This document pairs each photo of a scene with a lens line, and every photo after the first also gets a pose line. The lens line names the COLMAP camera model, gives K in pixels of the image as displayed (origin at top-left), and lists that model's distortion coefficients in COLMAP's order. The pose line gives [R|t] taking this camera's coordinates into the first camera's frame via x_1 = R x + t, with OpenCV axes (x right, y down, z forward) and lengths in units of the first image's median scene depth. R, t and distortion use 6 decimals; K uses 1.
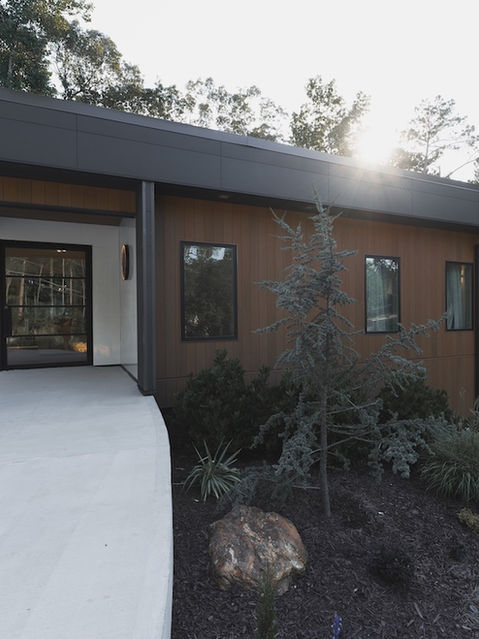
lens RADIAL K [[346.6, 0, 294.9], [0, 346.6, 311.9], [0, 0, 1]] dist [0.003256, 0.000680]
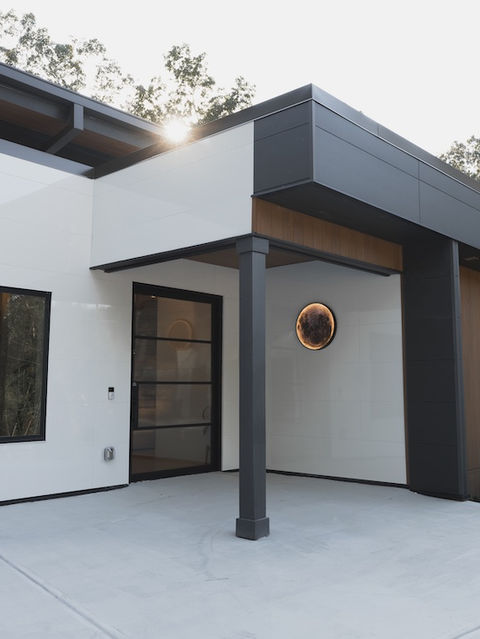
lens RADIAL K [[567.2, 0, 240.0], [0, 567.2, 319.5], [0, 0, 1]] dist [0.007475, 0.006720]
pose [[0.938548, 0.045275, 0.342166, -0.216886], [-0.001780, 0.991981, -0.126375, 0.000248], [-0.345144, 0.118000, 0.931103, -0.018942]]
